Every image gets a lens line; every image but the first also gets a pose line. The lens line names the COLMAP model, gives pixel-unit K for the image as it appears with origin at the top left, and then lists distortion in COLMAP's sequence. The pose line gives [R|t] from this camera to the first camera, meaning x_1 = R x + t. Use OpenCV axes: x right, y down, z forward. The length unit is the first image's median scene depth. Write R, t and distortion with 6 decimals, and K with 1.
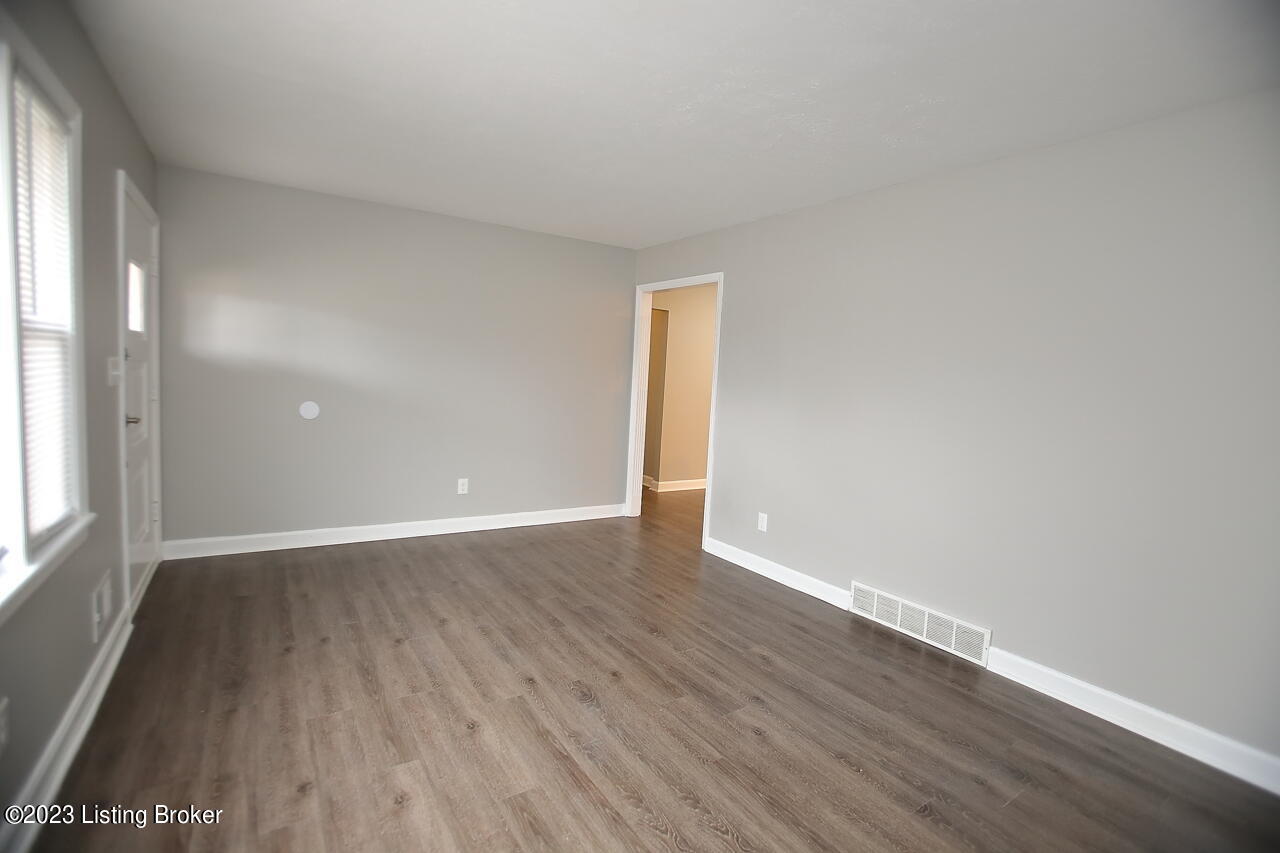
lens RADIAL K [[586.1, 0, 641.0], [0, 586.1, 422.2], [0, 0, 1]] dist [-0.080286, 0.033120]
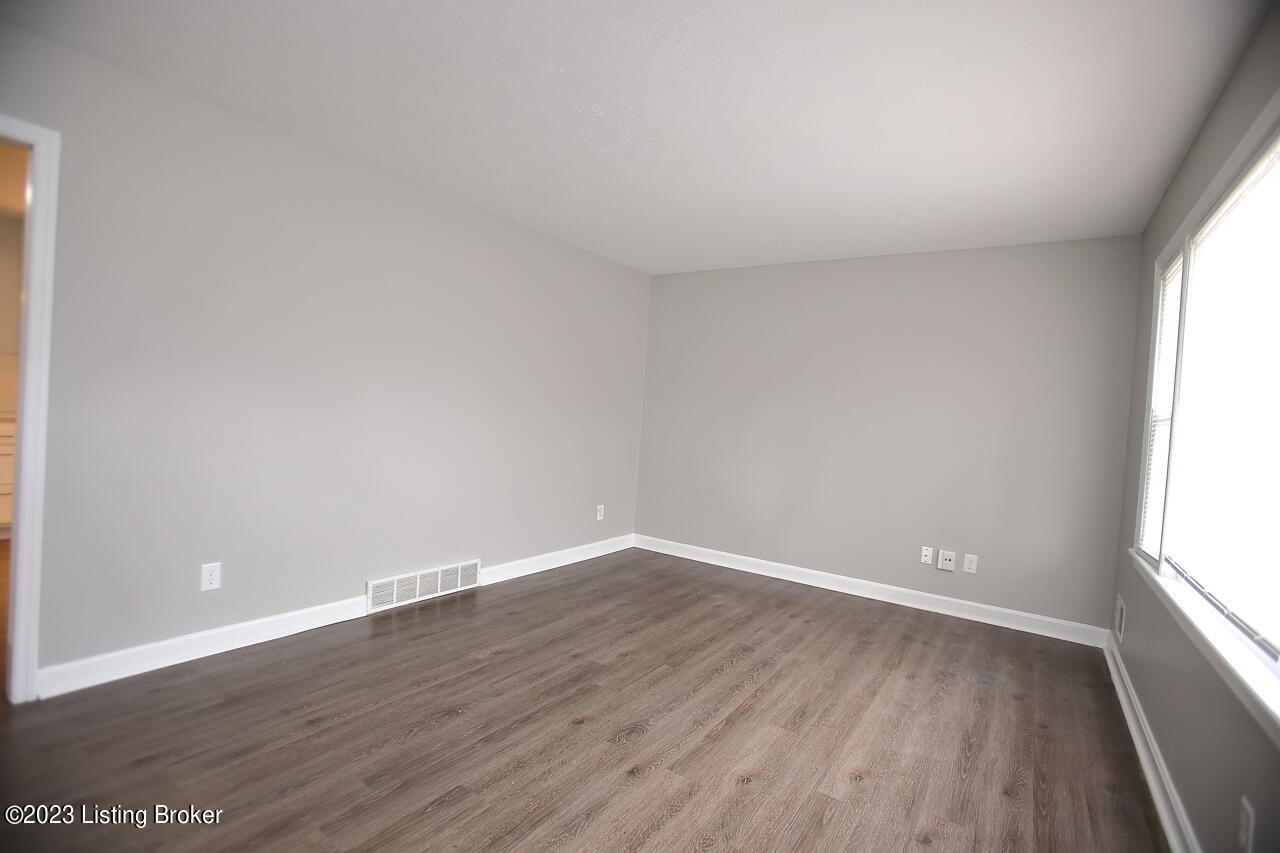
lens RADIAL K [[586.1, 0, 641.0], [0, 586.1, 422.2], [0, 0, 1]] dist [-0.080286, 0.033120]
pose [[-0.363970, -0.095212, 0.926532, -0.896226], [-0.011882, 0.995155, 0.097596, -0.115130], [-0.931335, 0.024513, -0.363338, 1.282202]]
